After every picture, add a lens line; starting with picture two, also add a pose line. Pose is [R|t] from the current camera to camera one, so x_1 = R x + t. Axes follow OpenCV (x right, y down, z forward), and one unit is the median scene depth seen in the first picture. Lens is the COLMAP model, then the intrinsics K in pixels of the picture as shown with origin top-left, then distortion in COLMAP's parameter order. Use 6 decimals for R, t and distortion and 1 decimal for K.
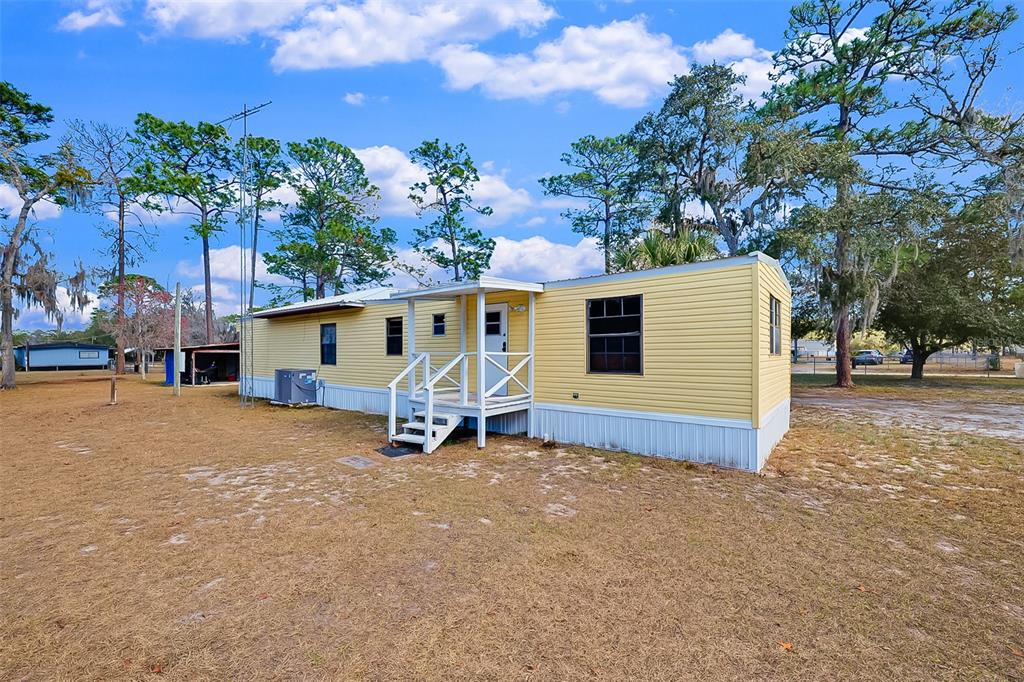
lens RADIAL K [[415.1, 0, 510.5], [0, 415.1, 357.5], [0, 0, 1]] dist [0.003941, 0.000312]
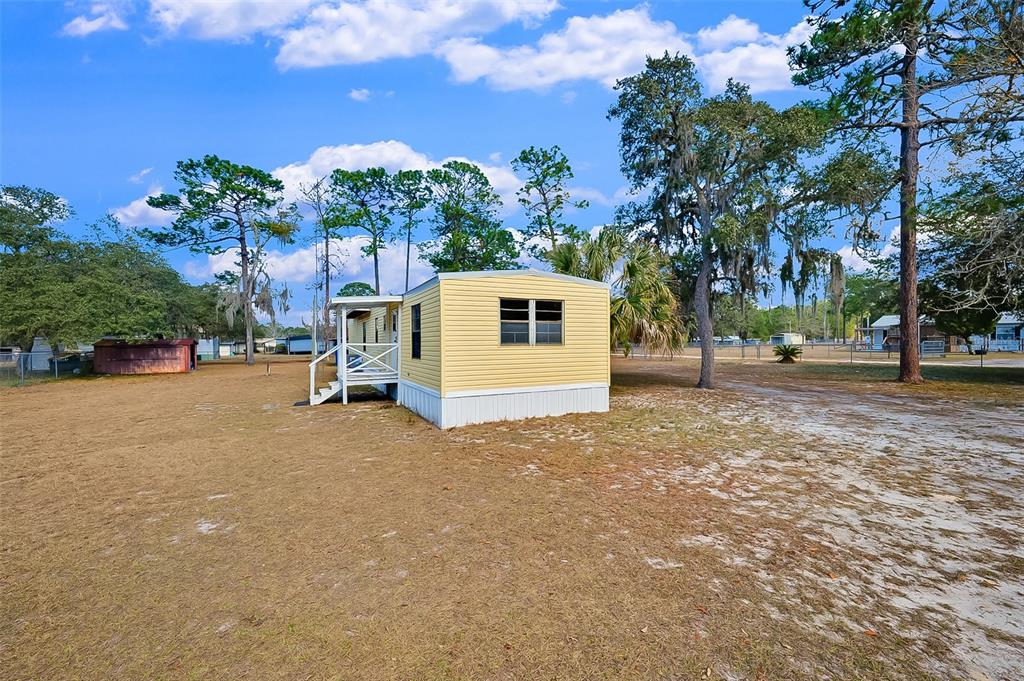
lens RADIAL K [[421.3, 0, 512.0], [0, 421.3, 340.5], [0, 0, 1]] dist [-0.000441, -0.000016]
pose [[0.913058, -0.007856, -0.407753, 0.211456], [0.003901, 0.999937, -0.010531, -0.001304], [0.407810, 0.008025, 0.913031, -0.033187]]
